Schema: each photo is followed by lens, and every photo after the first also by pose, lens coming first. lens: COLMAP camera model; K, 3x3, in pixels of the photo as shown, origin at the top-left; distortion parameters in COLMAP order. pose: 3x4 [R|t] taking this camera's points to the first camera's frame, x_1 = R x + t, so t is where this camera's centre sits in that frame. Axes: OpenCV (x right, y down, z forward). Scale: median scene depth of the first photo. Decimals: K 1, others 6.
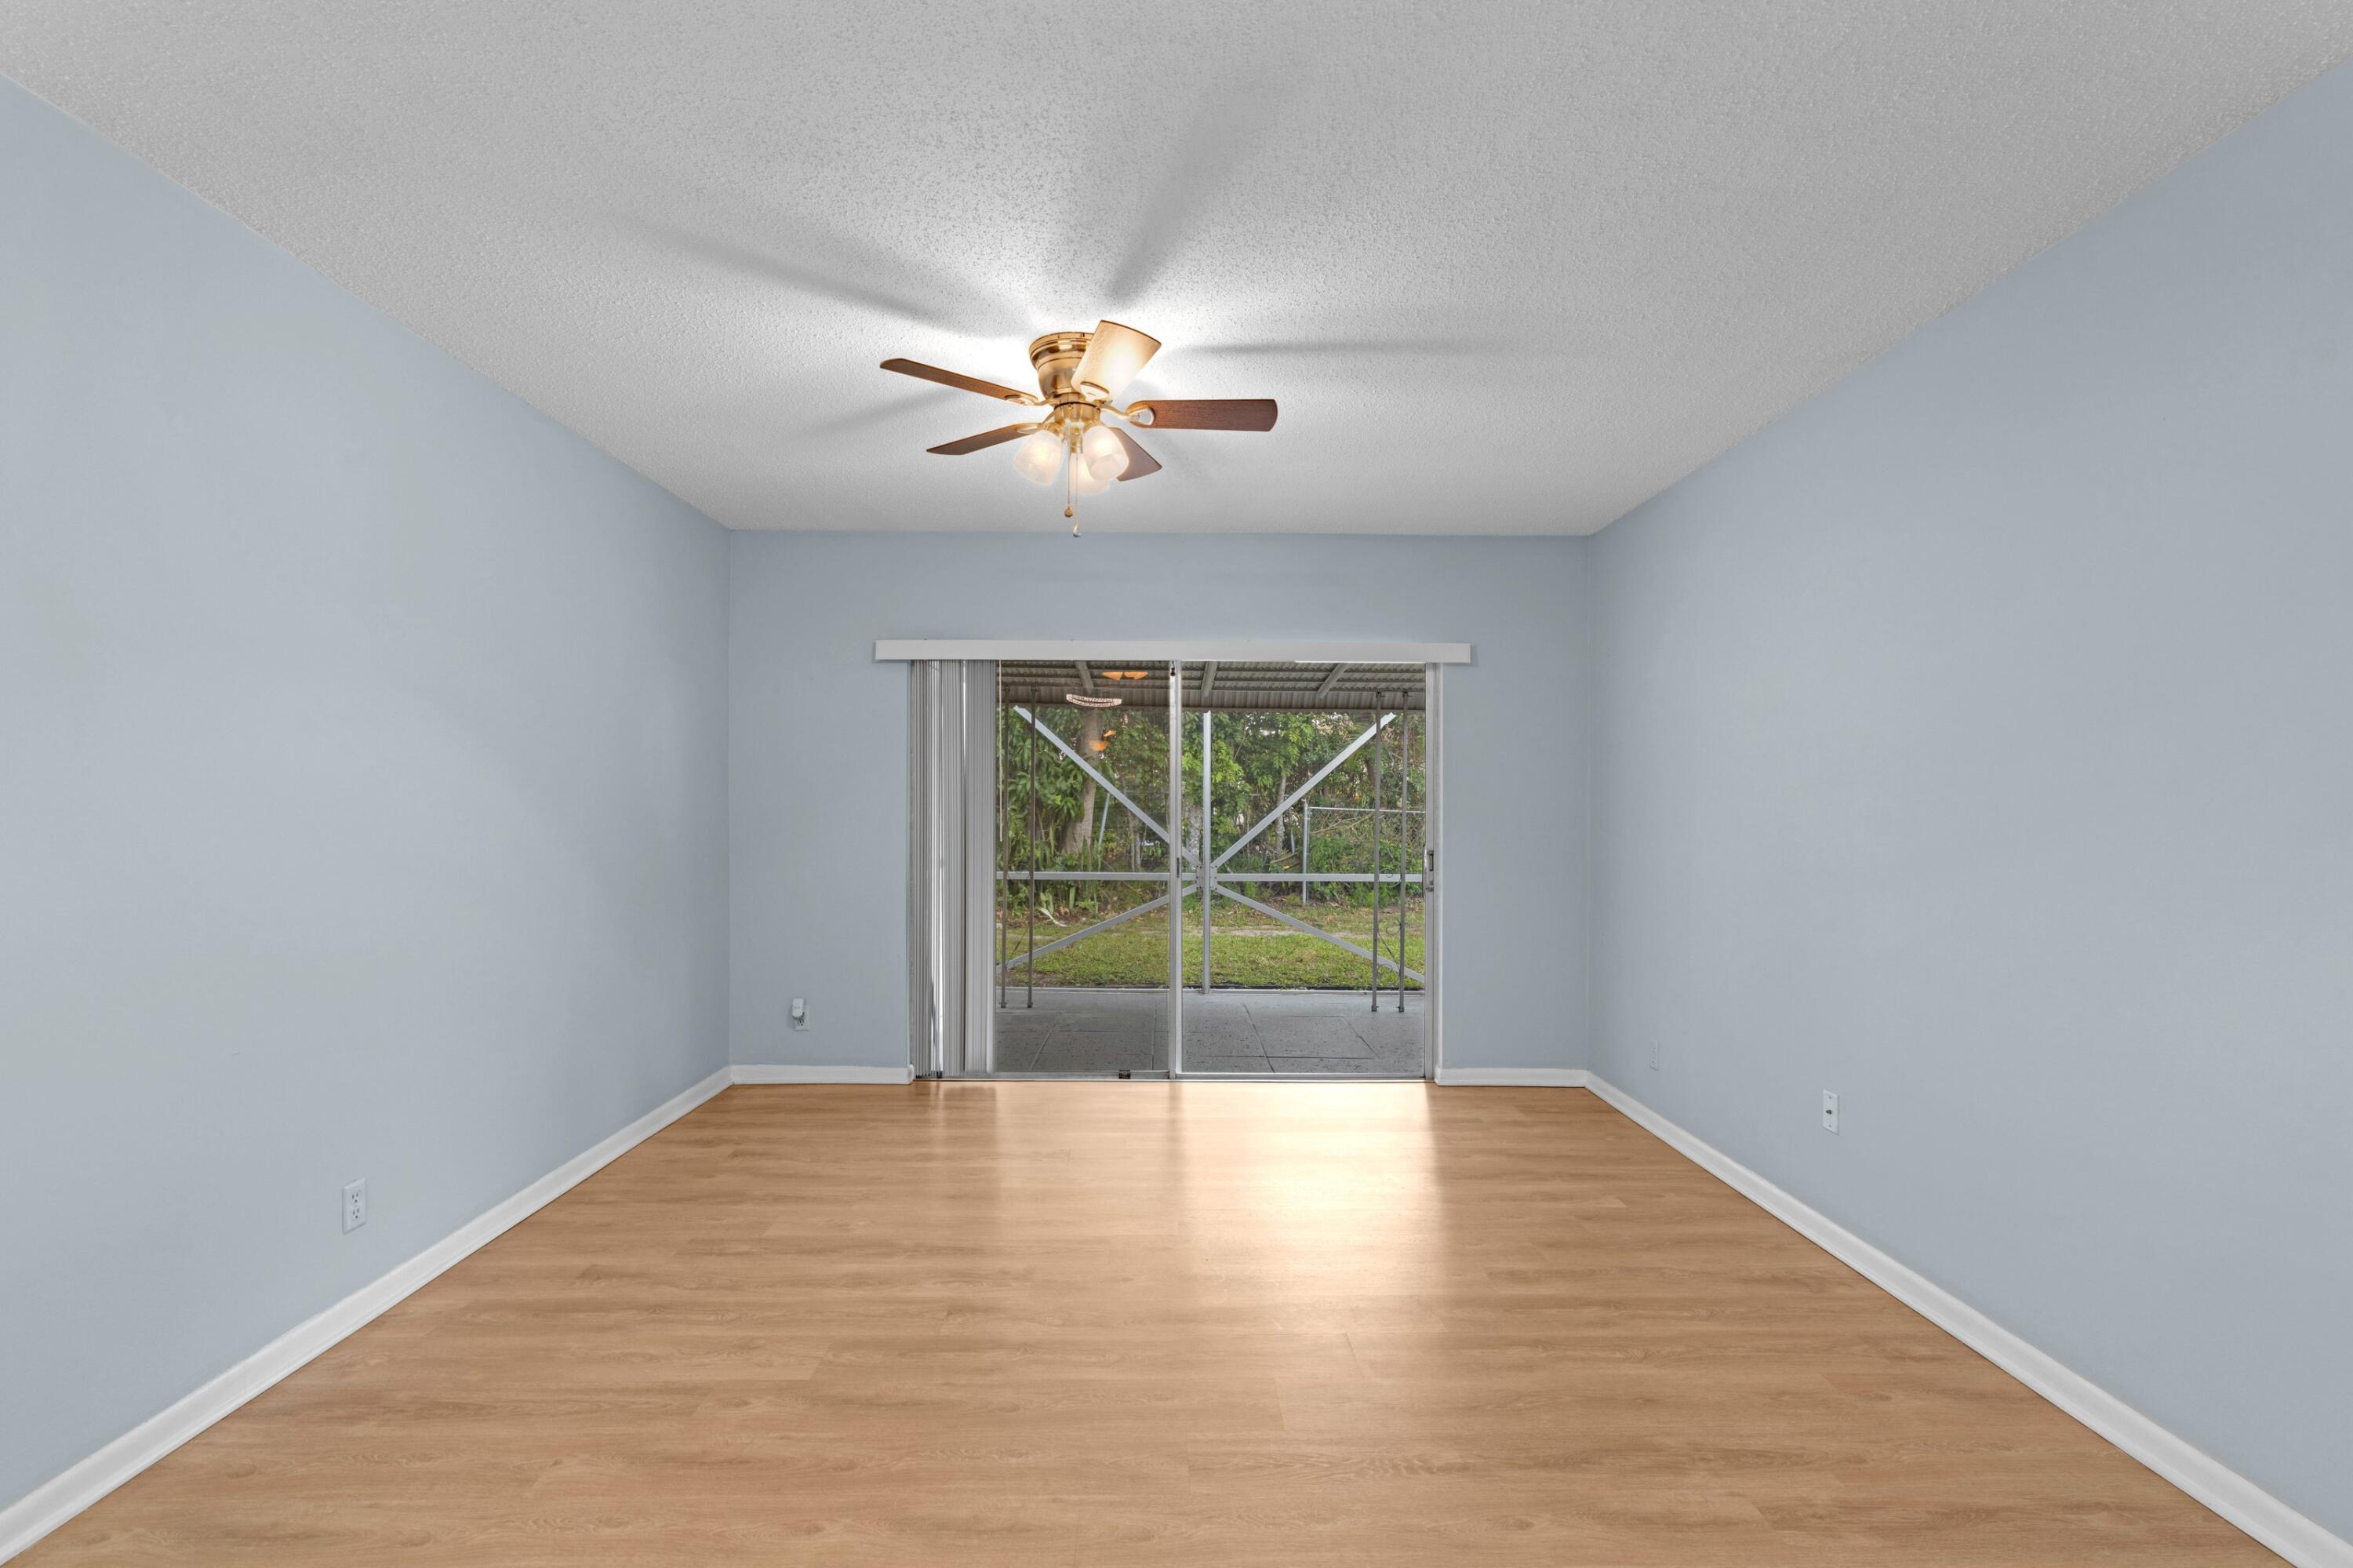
lens RADIAL K [[1090.7, 0, 1175.4], [0, 1090.7, 801.7], [0, 0, 1]] dist [-0.001691, 0.000052]
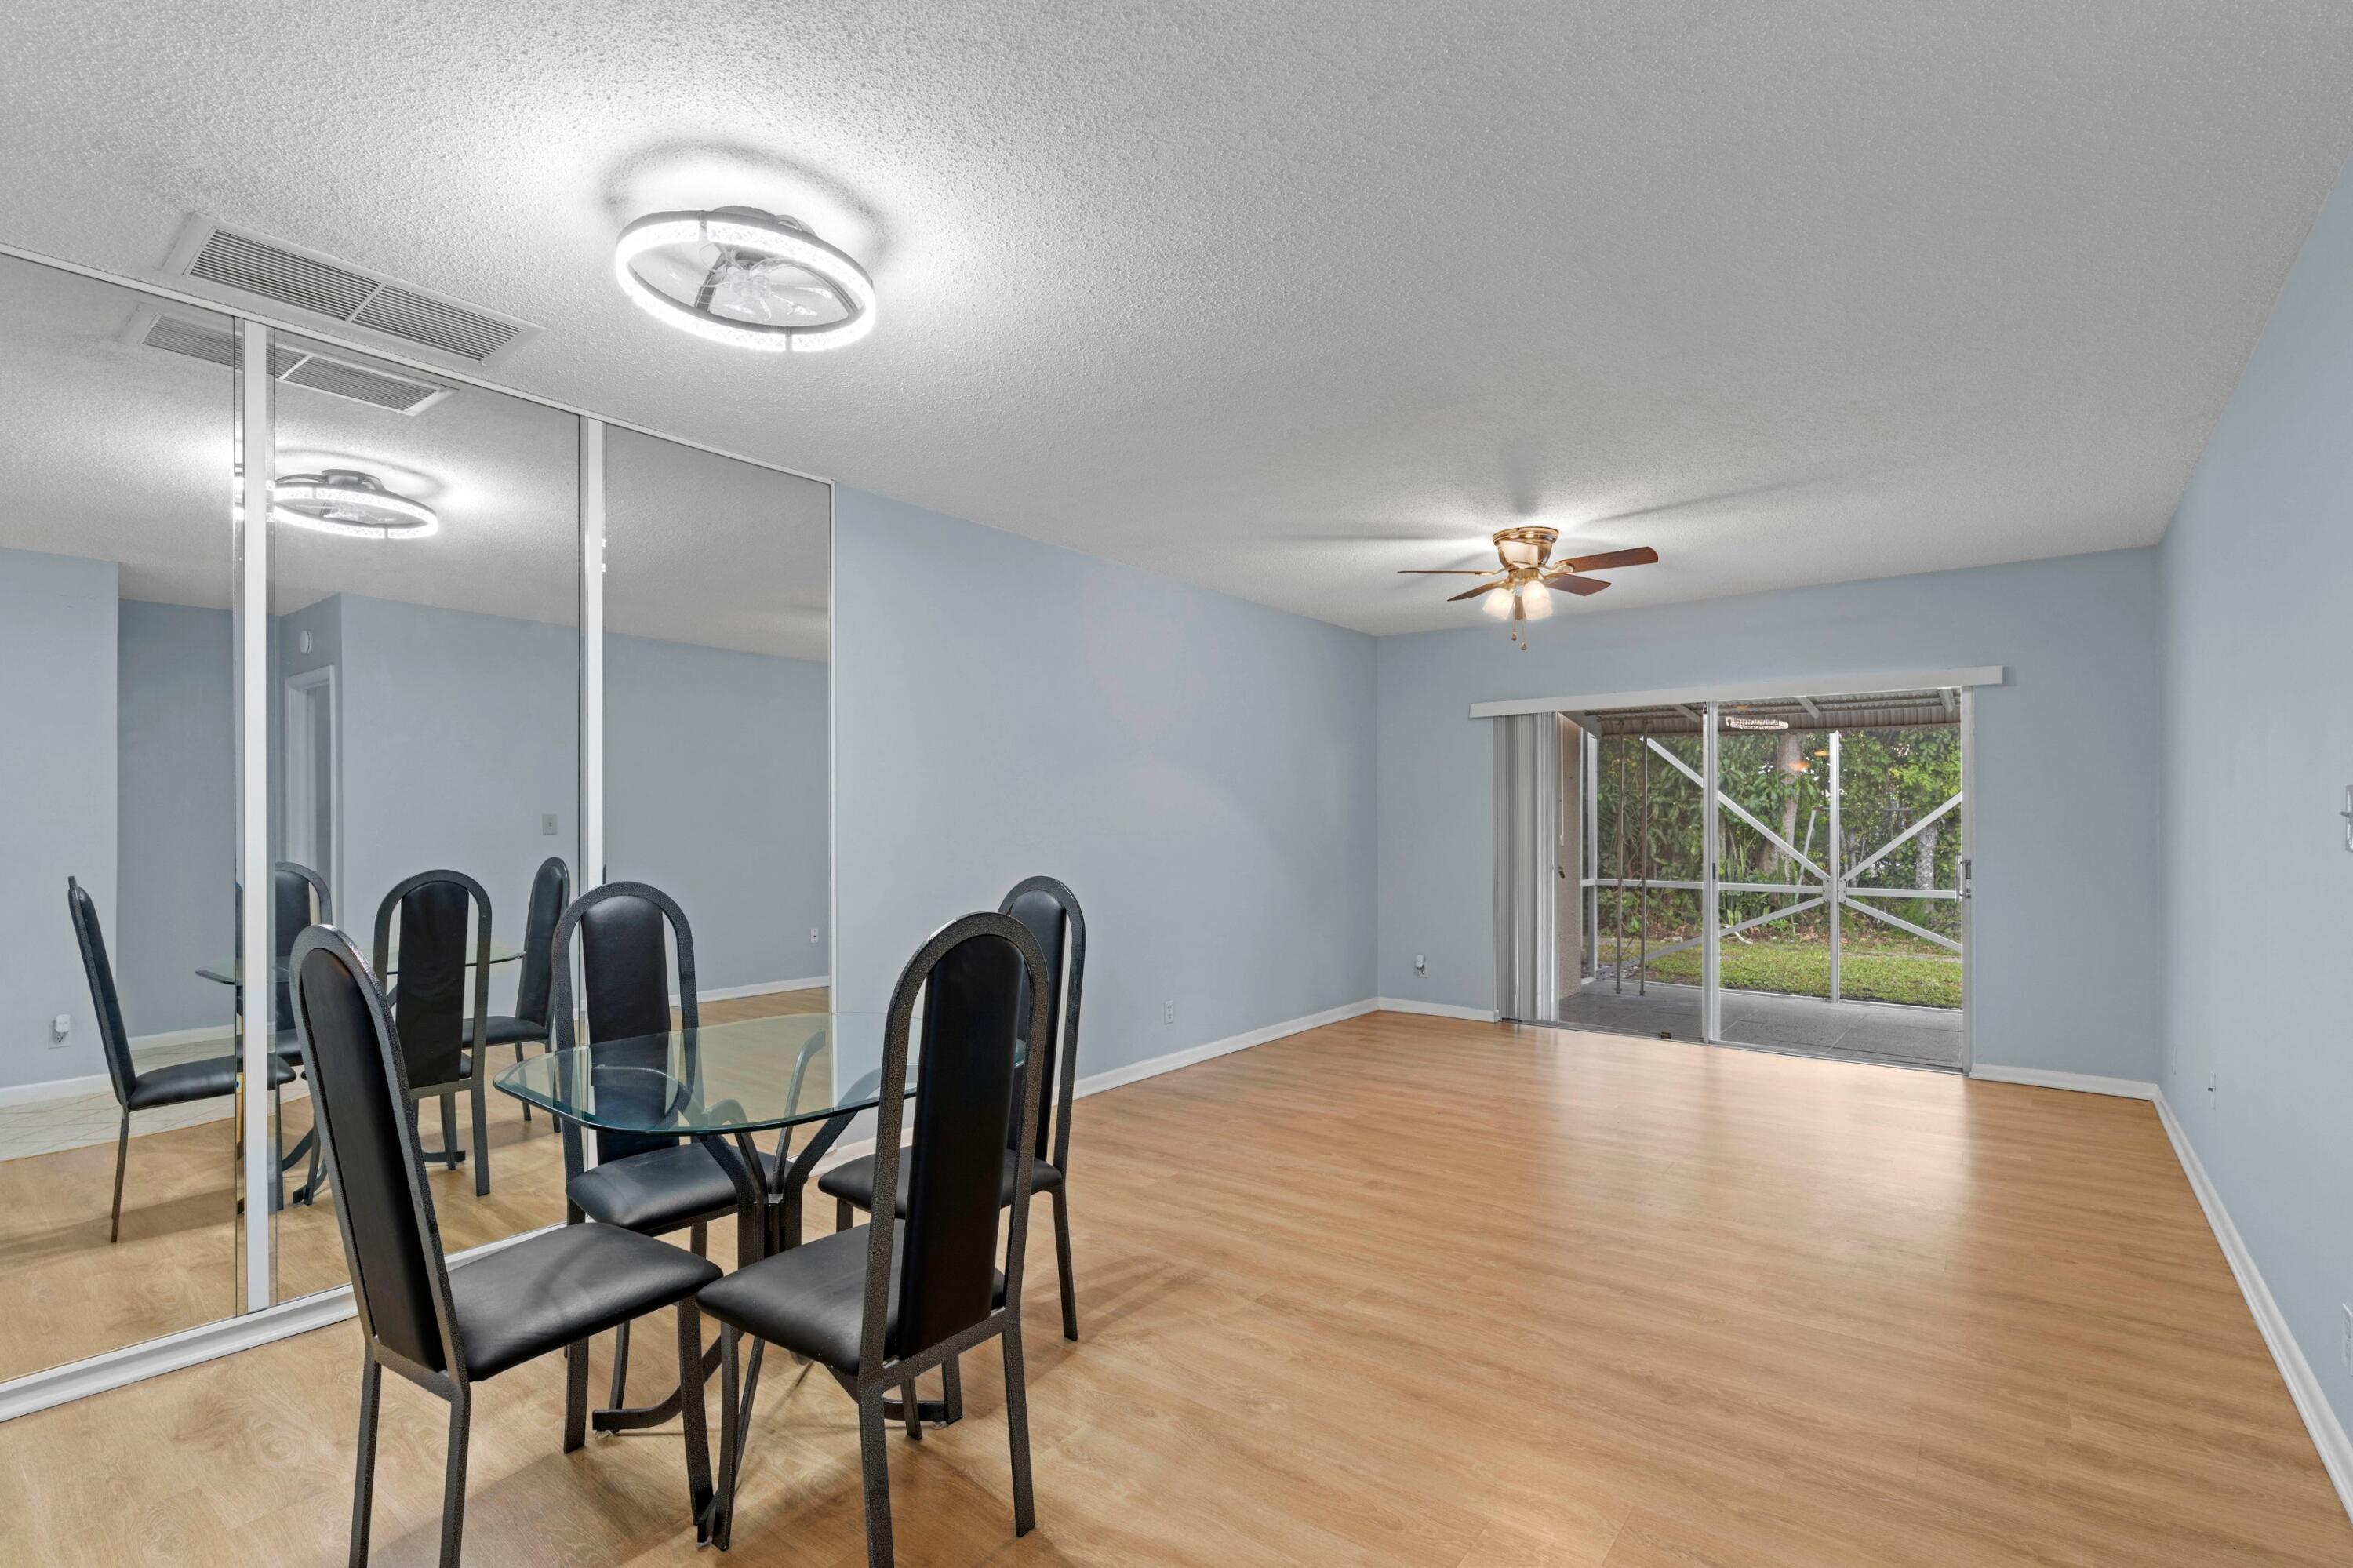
lens RADIAL K [[1067.2, 0, 1174.3], [0, 1067.2, 810.0], [0, 0, 1]] dist [0.055200, 0.000171]
pose [[0.785313, -0.014087, -0.618939, 0.425831], [0.007000, 0.999879, -0.013876, 0.007259], [0.619060, 0.006564, 0.785317, -0.488495]]
